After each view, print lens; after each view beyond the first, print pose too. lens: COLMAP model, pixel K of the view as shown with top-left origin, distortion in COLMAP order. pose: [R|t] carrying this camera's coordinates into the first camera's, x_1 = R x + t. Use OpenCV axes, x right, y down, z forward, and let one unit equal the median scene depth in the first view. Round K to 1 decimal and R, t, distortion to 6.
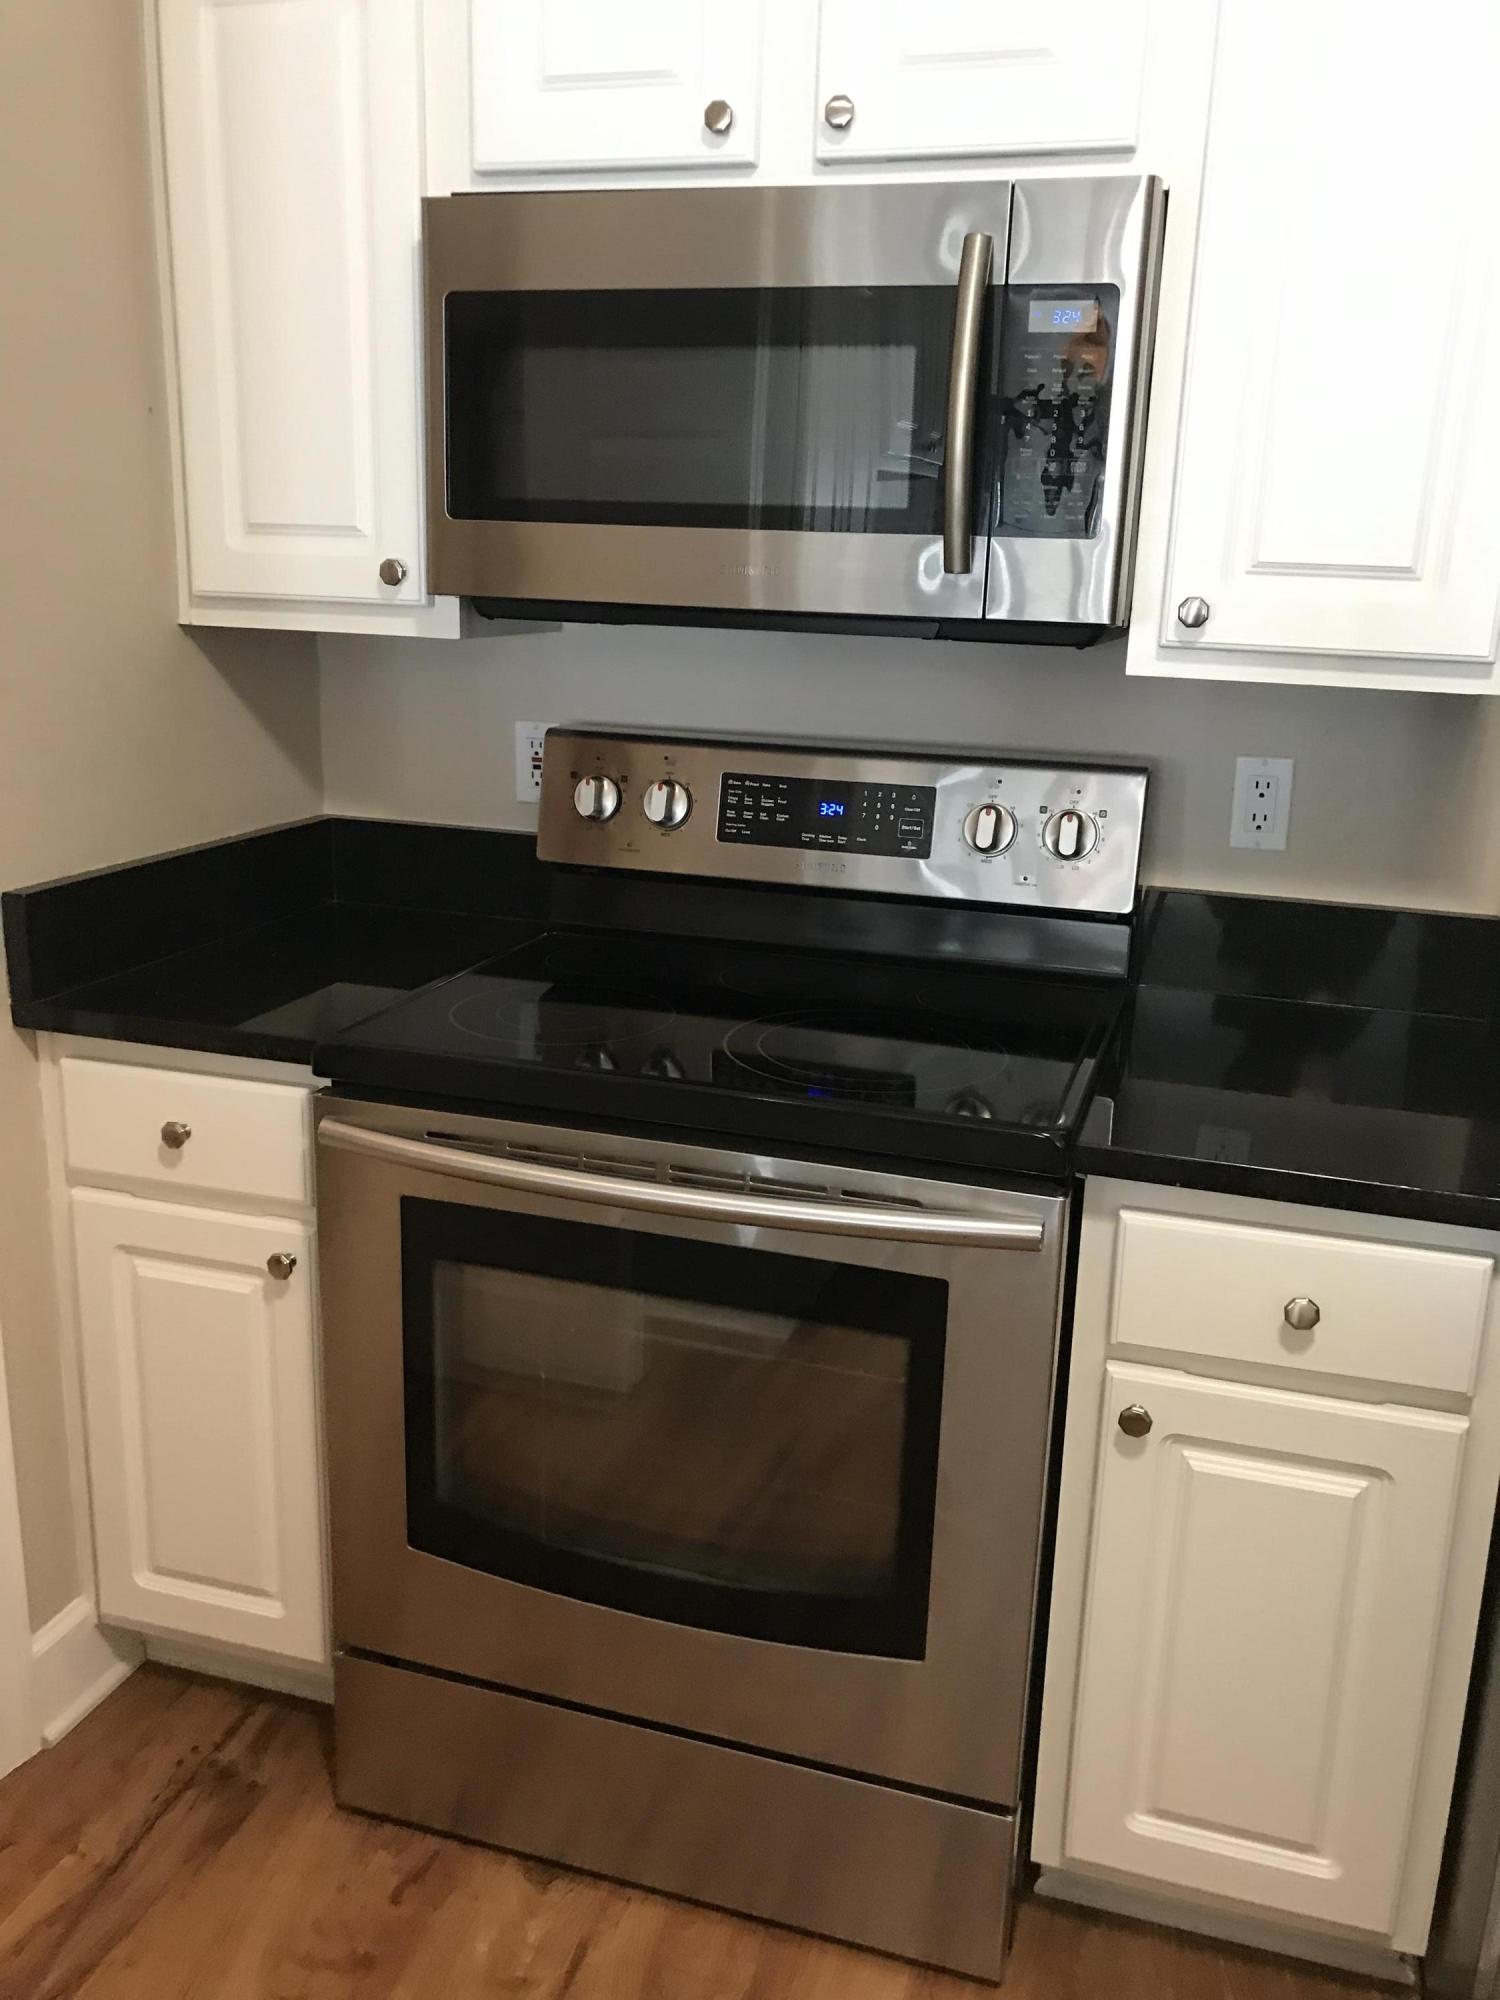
lens RADIAL K [[1647.1, 0, 753.9], [0, 1647.1, 1005.4], [0, 0, 1]] dist [0.016525, -0.001556]
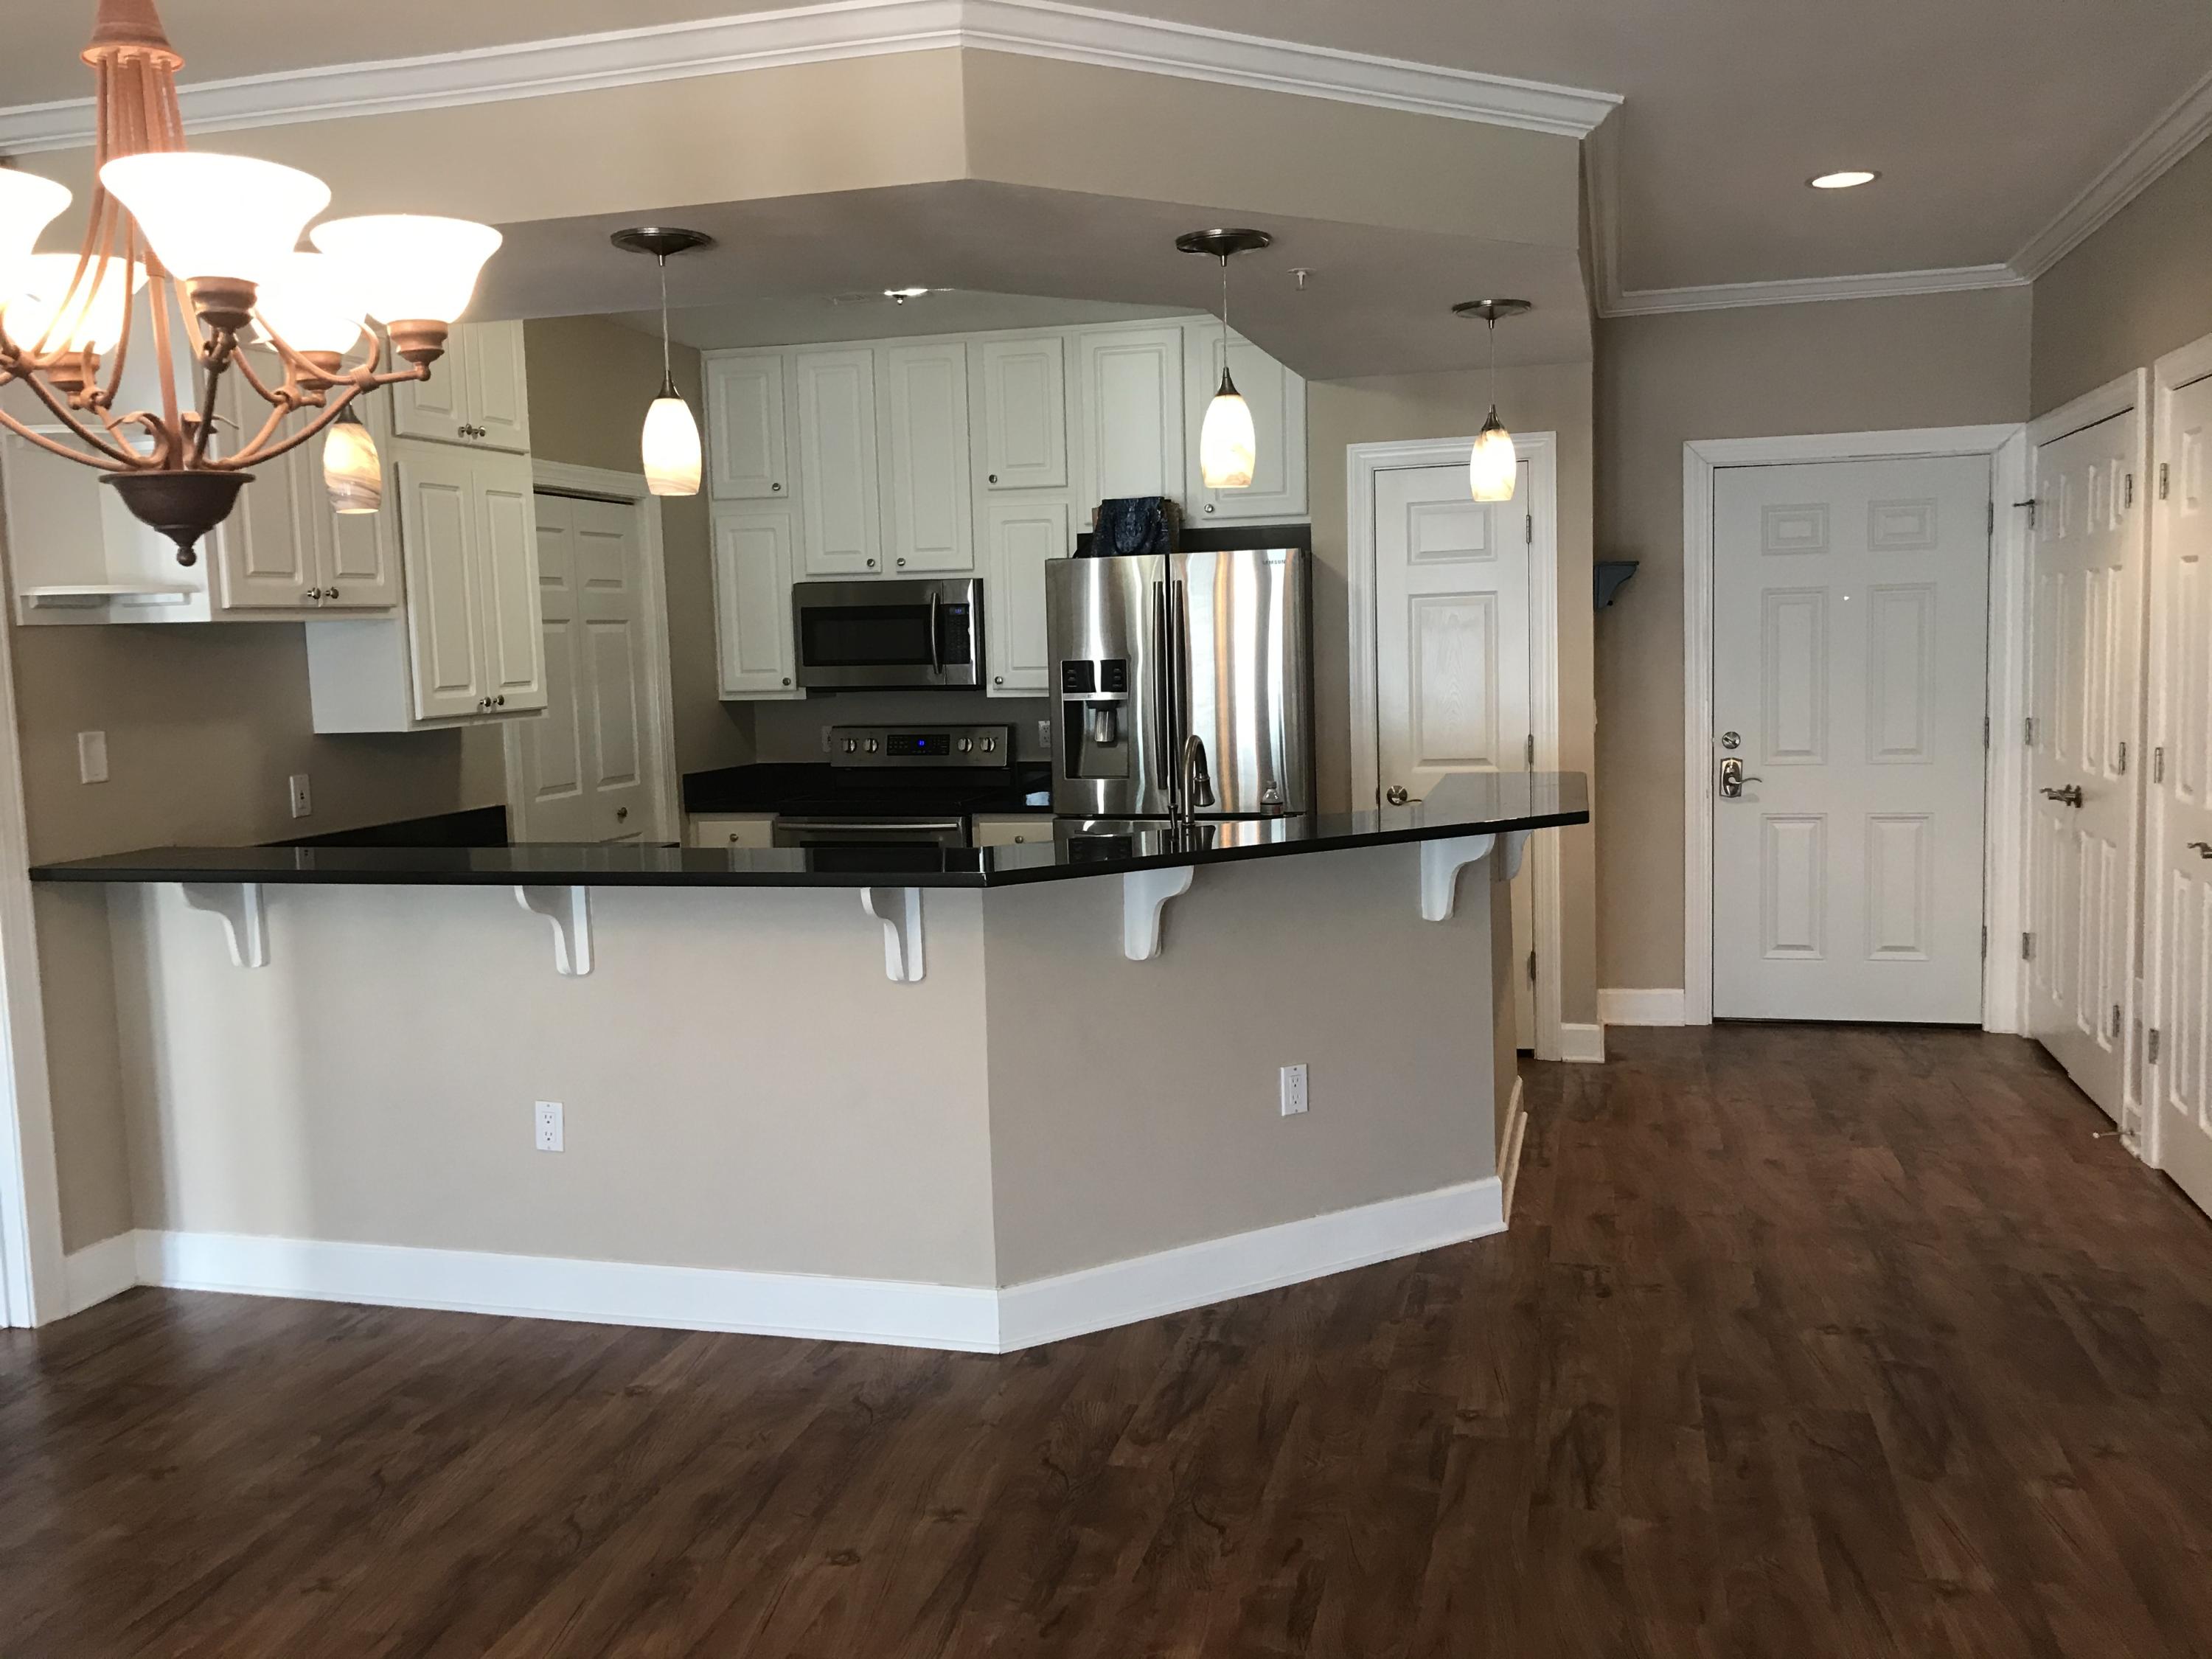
lens RADIAL K [[1821.7, 0, 1091.3], [0, 1821.7, 816.9], [0, 0, 1]] dist [0.016525, -0.001556]
pose [[0.997859, -0.061653, 0.021840, 0.322547], [0.064330, 0.985445, -0.157350, 0.667861], [-0.011821, 0.158418, 0.987301, -2.770111]]
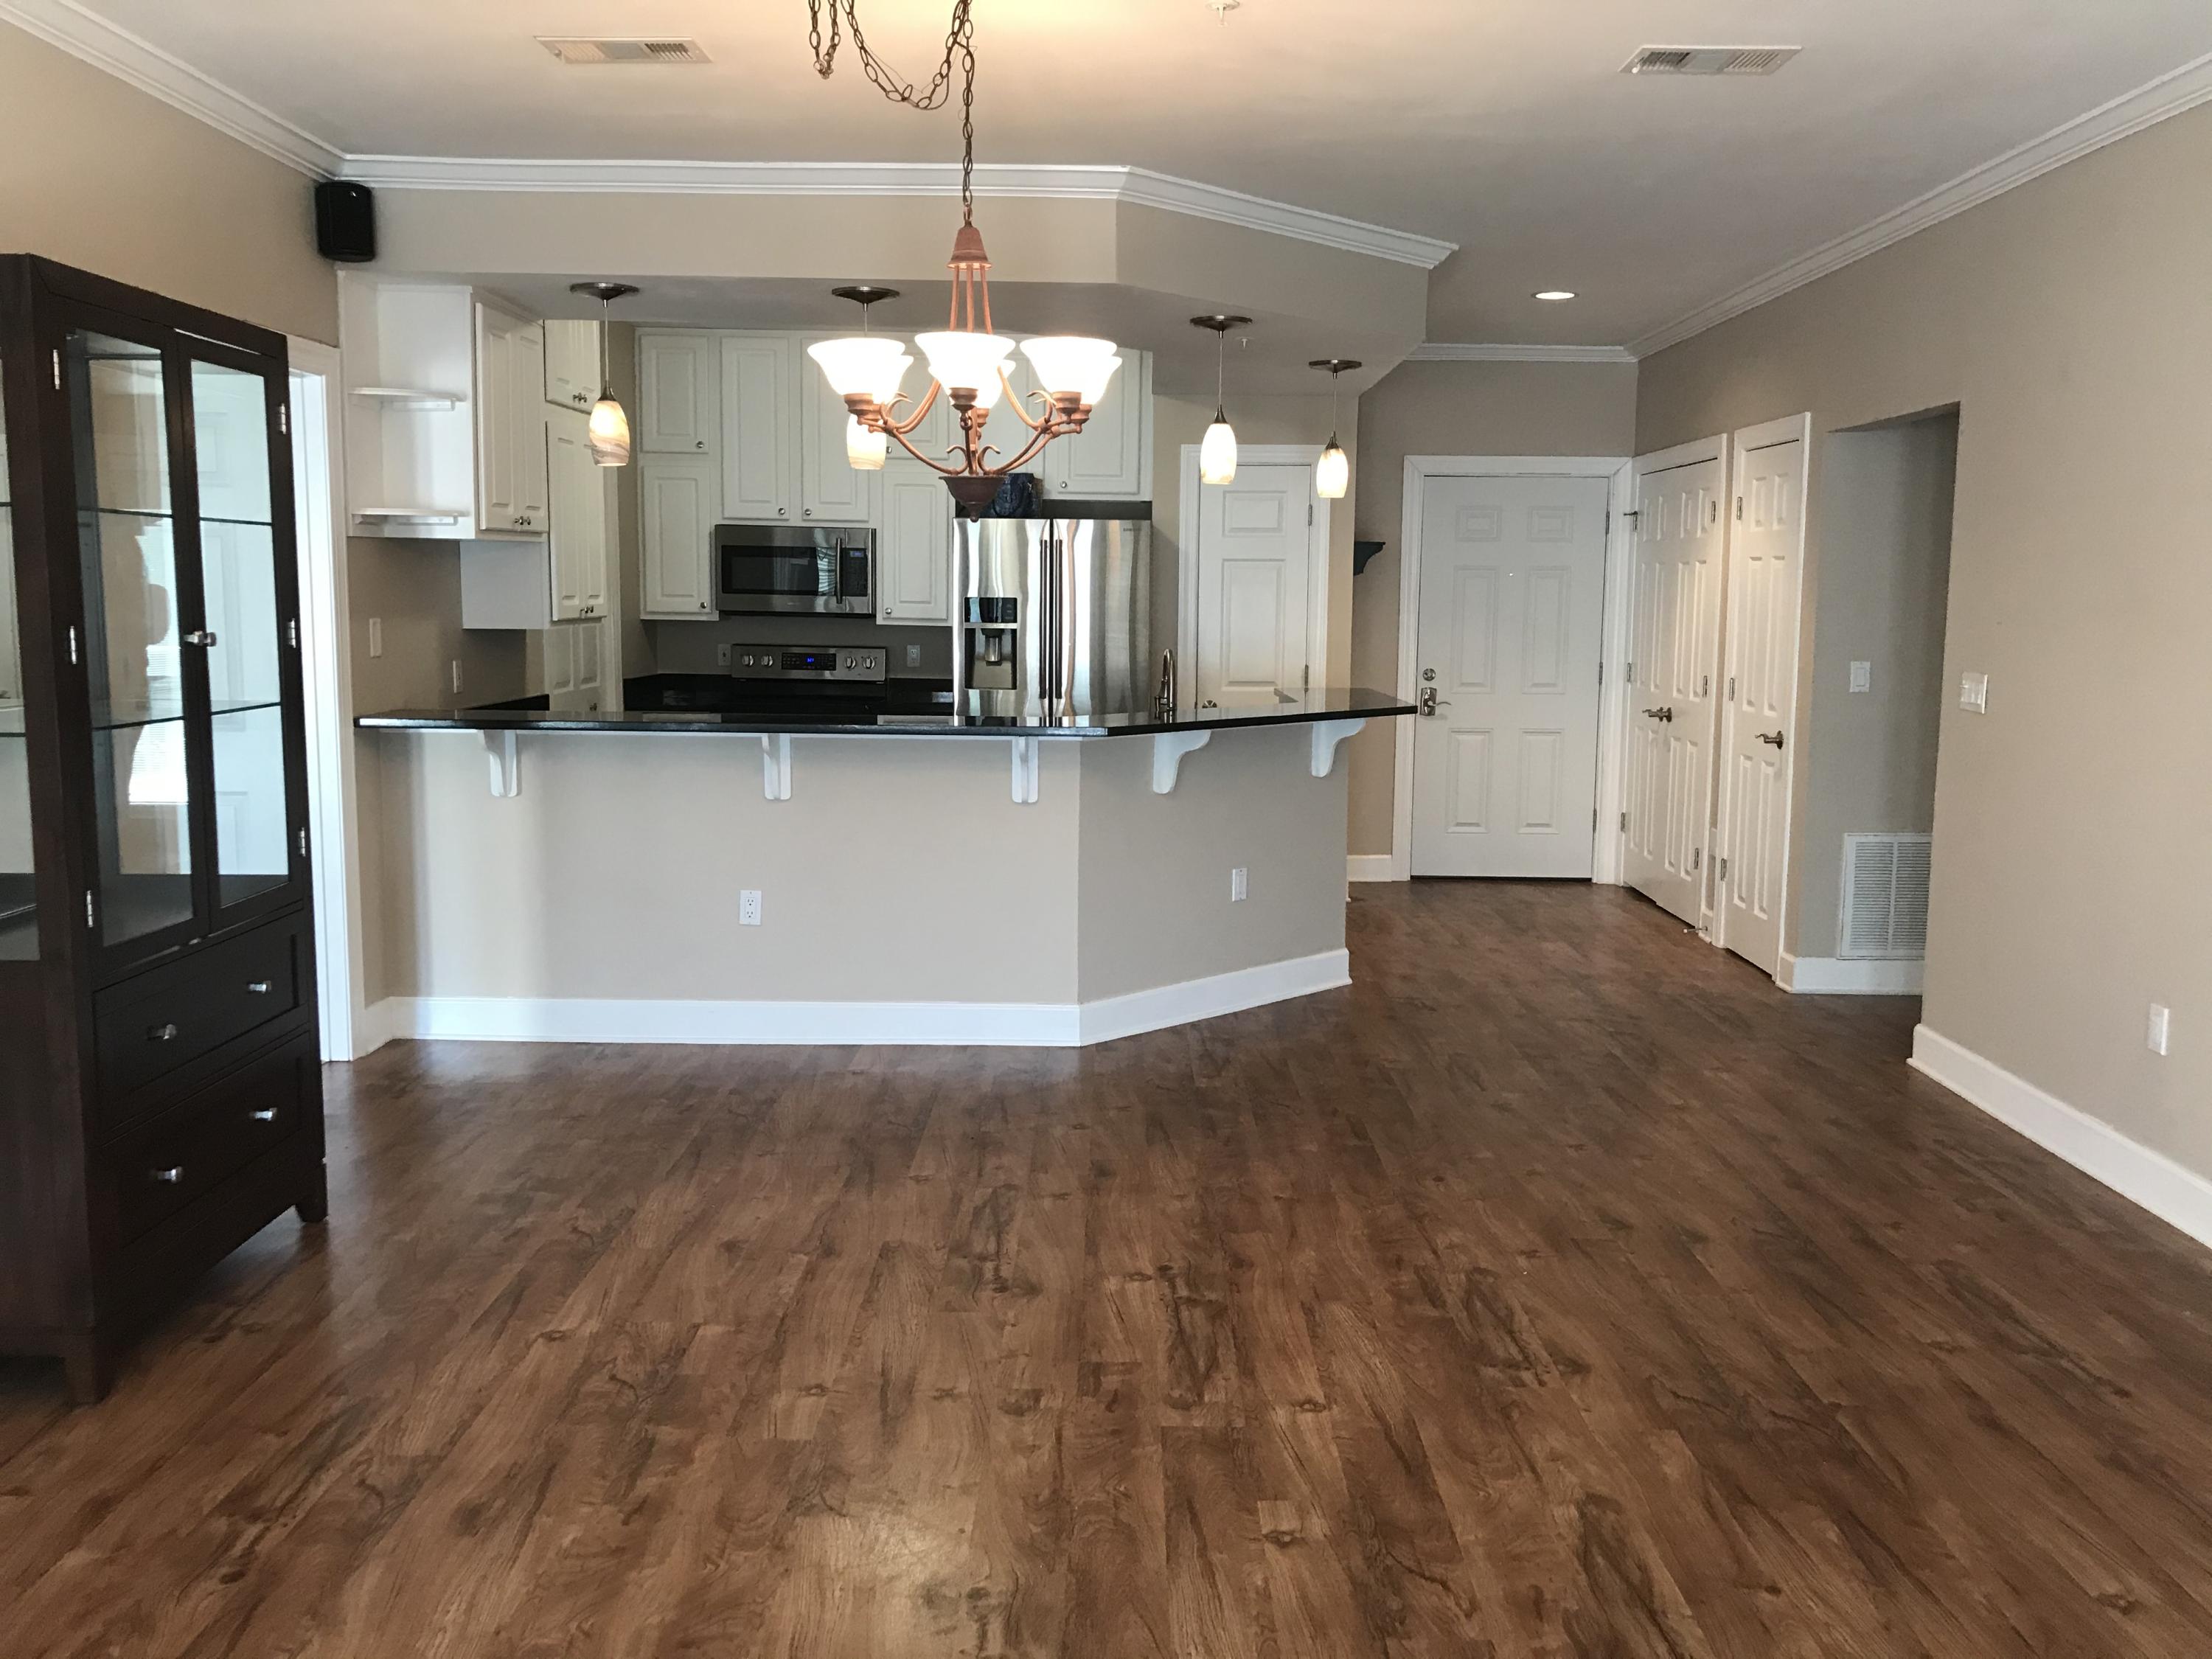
lens RADIAL K [[1821.7, 0, 1083.5], [0, 1821.7, 813.5], [0, 0, 1]] dist [0.016525, -0.001556]
pose [[0.961090, -0.052164, 0.271266, -0.585373], [0.086443, 0.989481, -0.115992, 0.897606], [-0.262363, 0.134928, 0.955490, -3.677812]]
